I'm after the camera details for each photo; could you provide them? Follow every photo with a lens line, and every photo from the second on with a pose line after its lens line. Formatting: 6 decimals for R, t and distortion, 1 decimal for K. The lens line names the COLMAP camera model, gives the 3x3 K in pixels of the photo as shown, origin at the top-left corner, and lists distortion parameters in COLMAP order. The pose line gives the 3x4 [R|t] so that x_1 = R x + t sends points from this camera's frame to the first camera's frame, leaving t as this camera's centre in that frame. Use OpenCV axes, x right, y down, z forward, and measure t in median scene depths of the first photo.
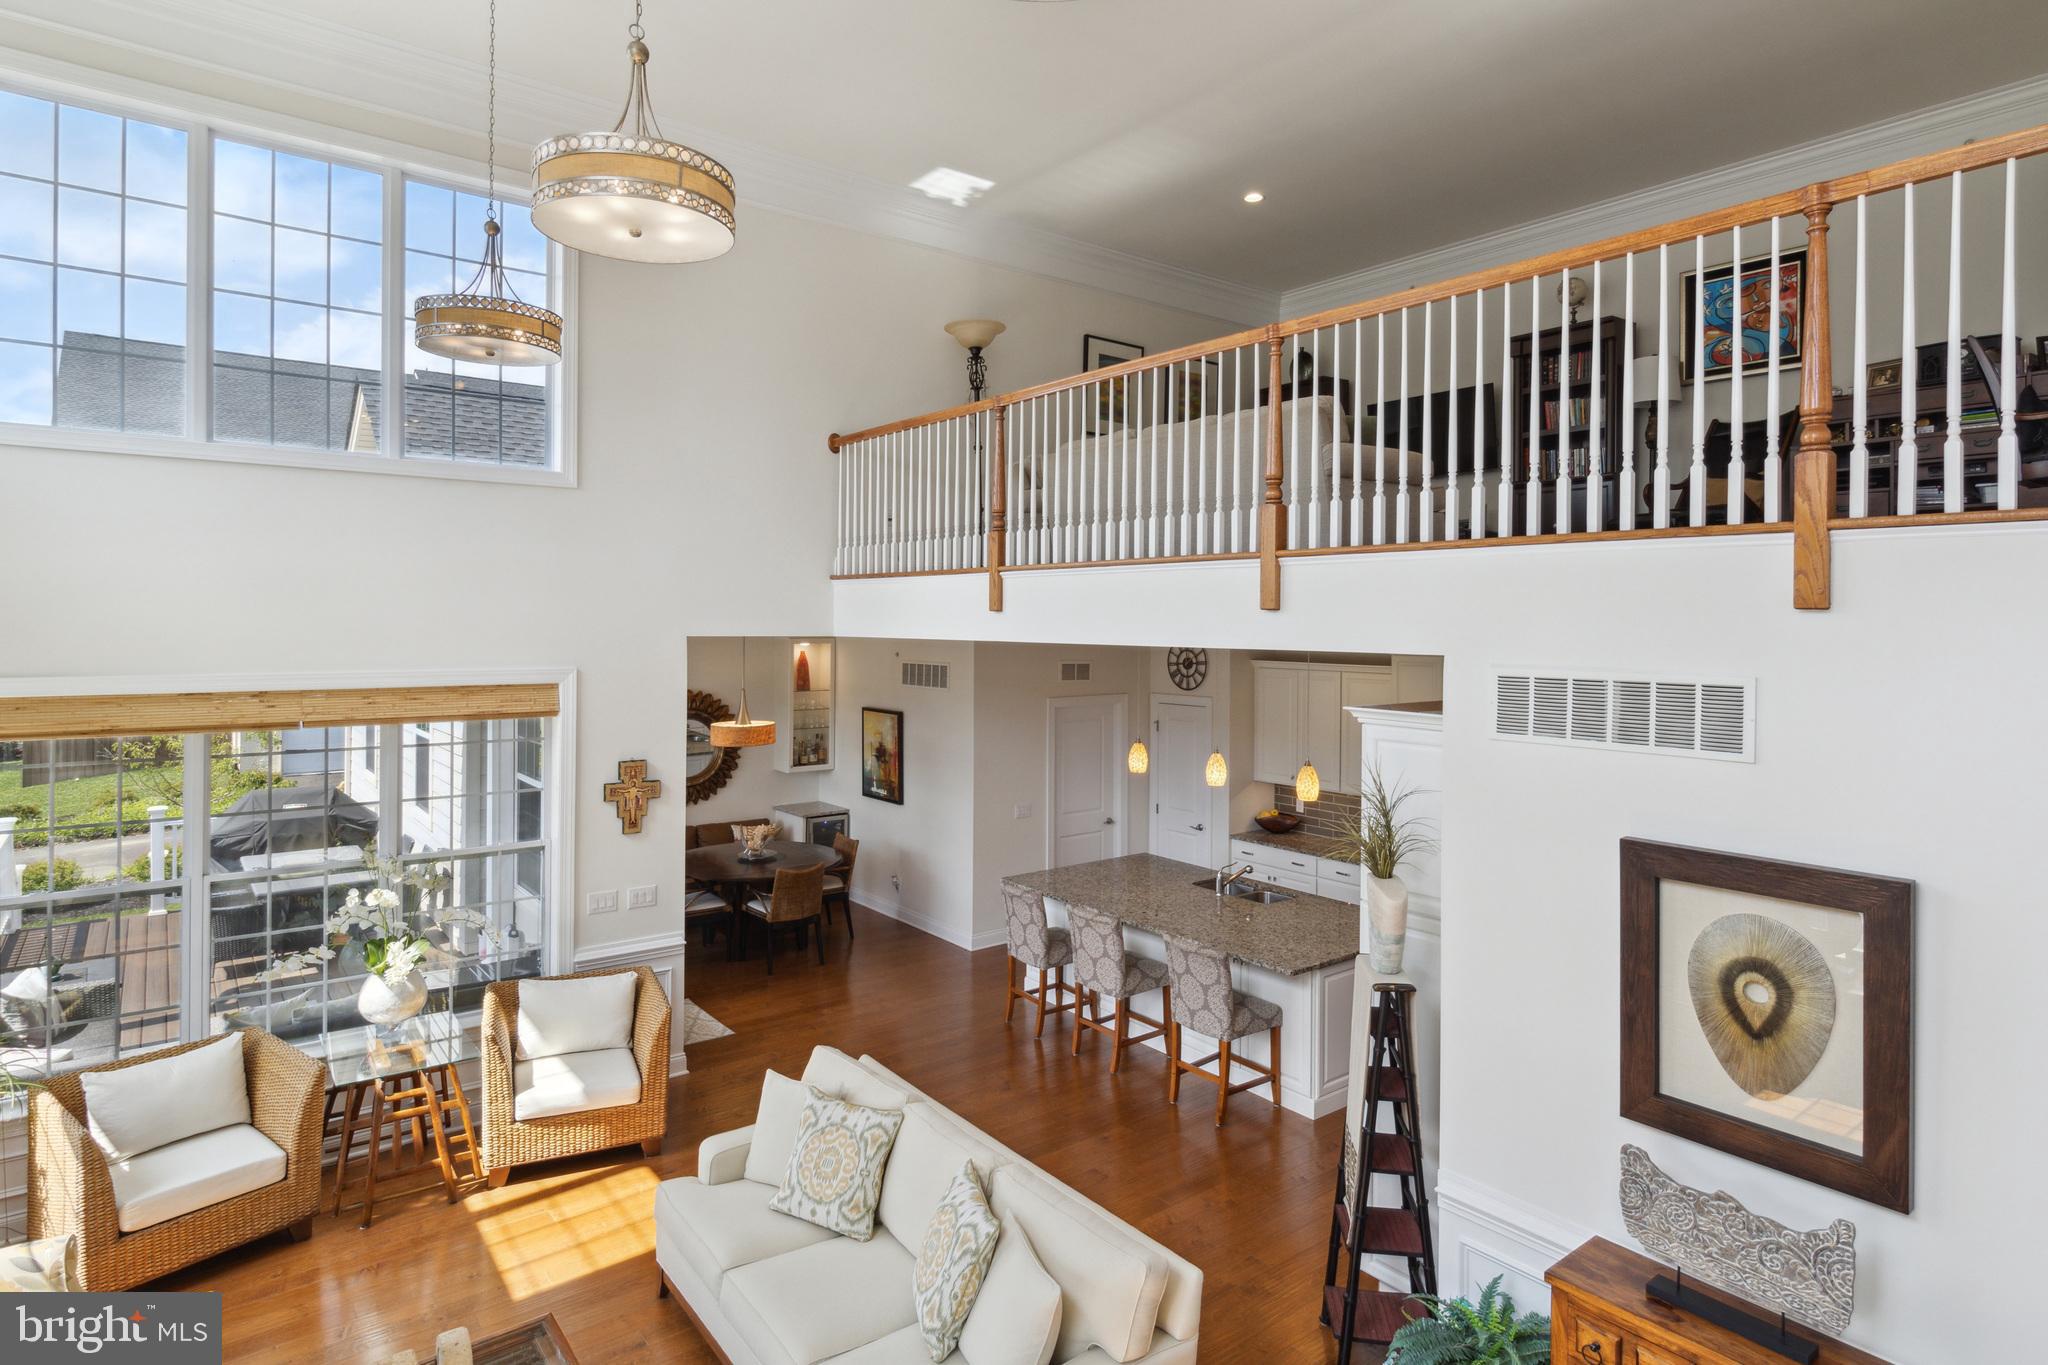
lens RADIAL K [[1099.0, 0, 1021.9], [0, 1099.0, 621.9], [0, 0, 1]] dist [0.002961, -0.000802]
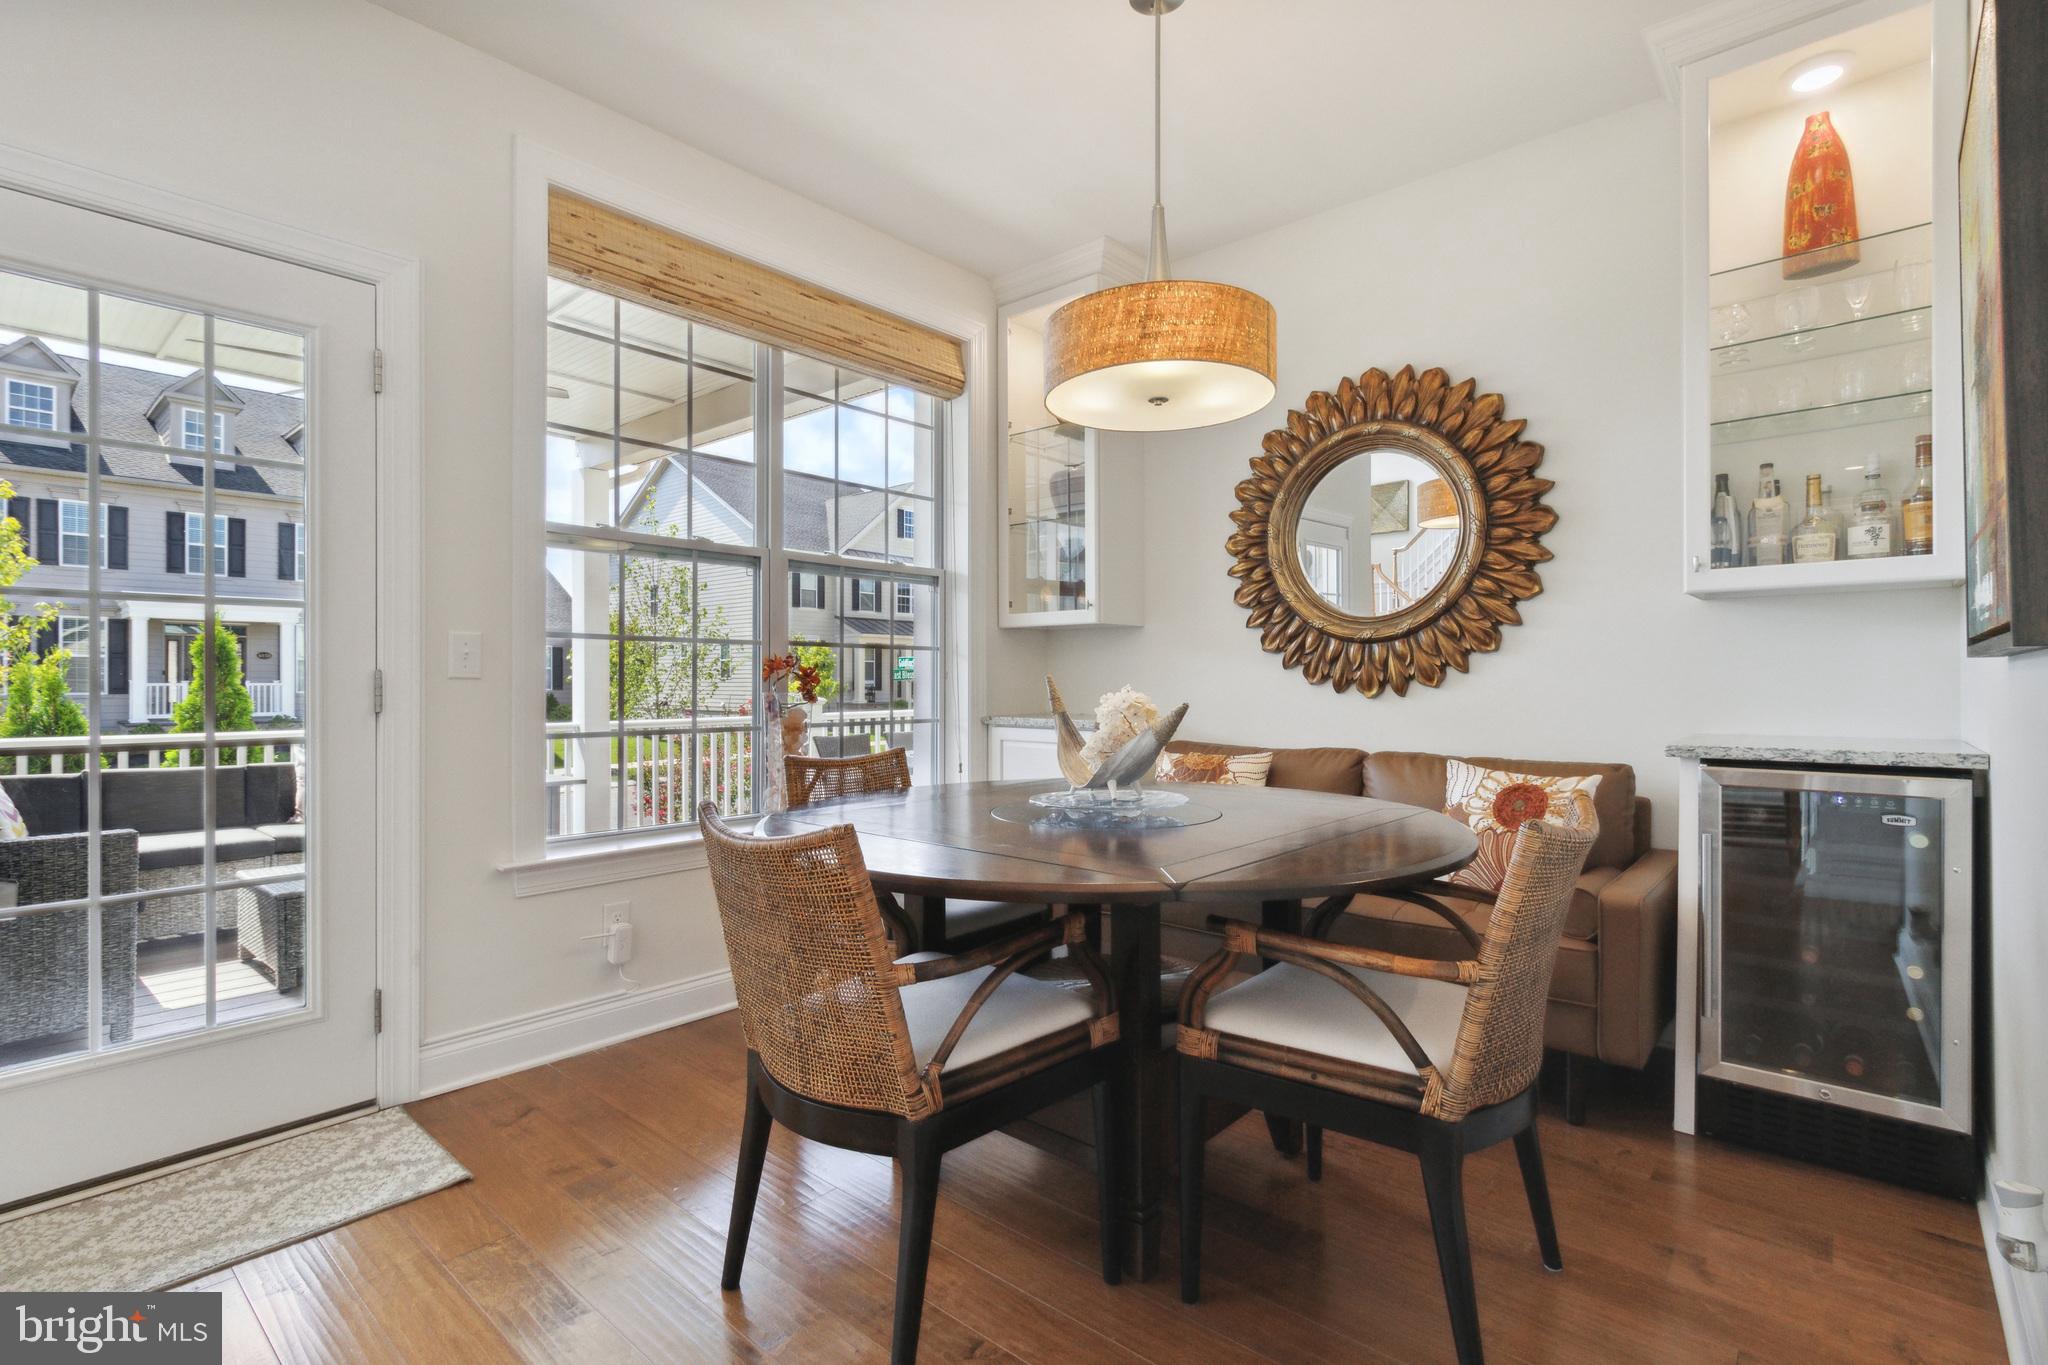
lens RADIAL K [[955.8, 0, 1023.9], [0, 955.8, 681.3], [0, 0, 1]] dist [0.002291, 0.001460]
pose [[0.185949, -0.010692, -0.982501, -0.037609], [0.002526, 0.999943, -0.010404, 0.272070], [0.982556, -0.000547, 0.185966, 1.368391]]
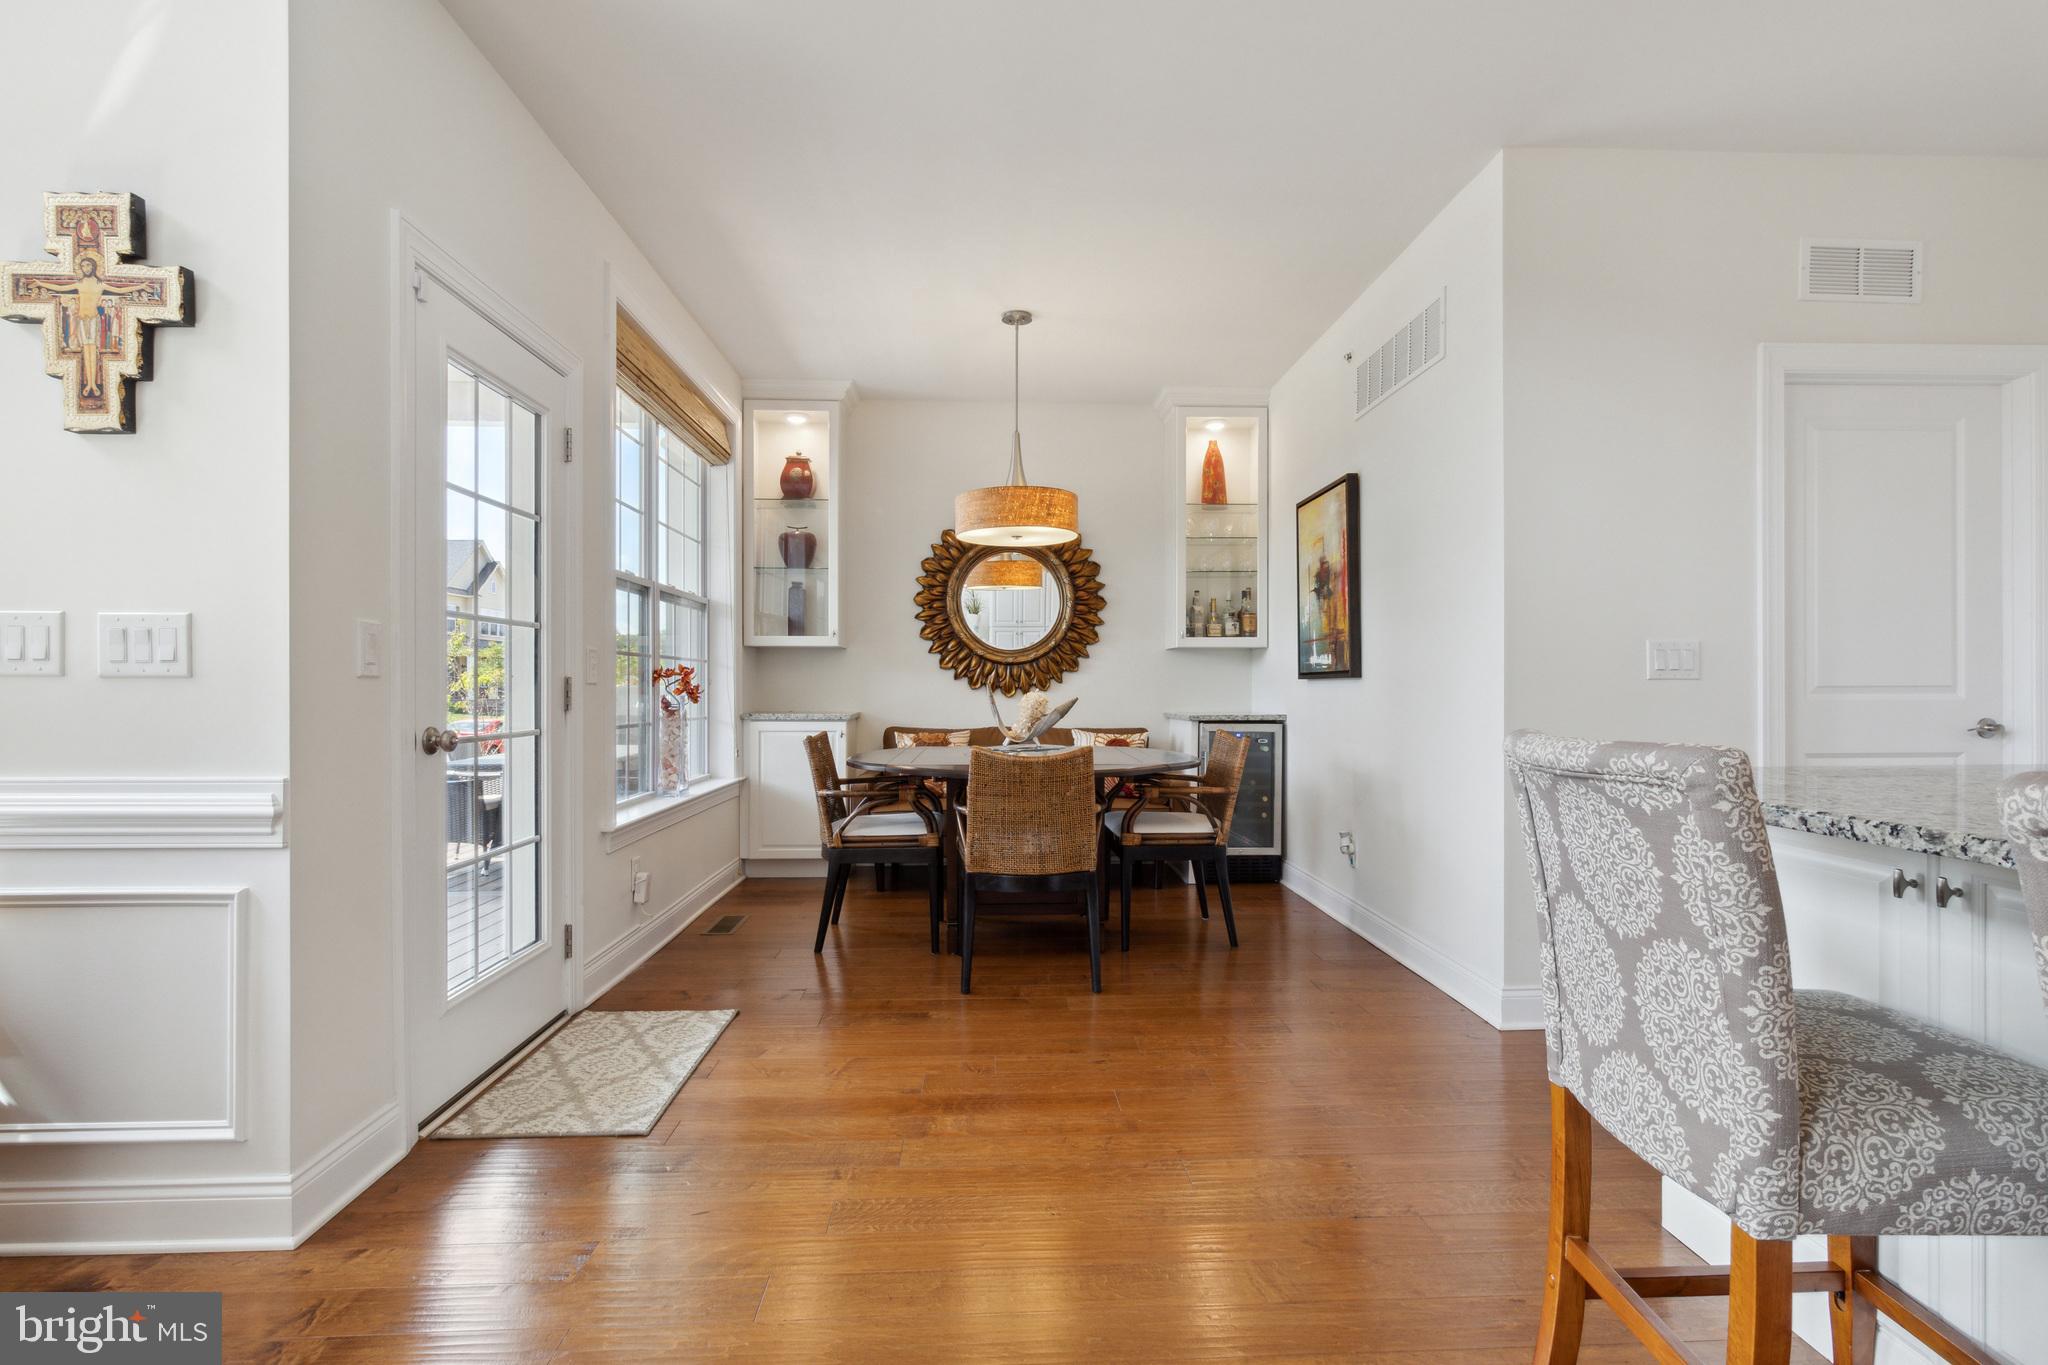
lens RADIAL K [[955.8, 0, 1030.1], [0, 955.8, 692.8], [0, 0, 1]] dist [0.002291, 0.001460]
pose [[0.815465, -0.005900, -0.578776, 0.014757], [0.006707, 0.999977, -0.000744, 0.272933], [0.578768, -0.003275, 0.815486, 0.947890]]
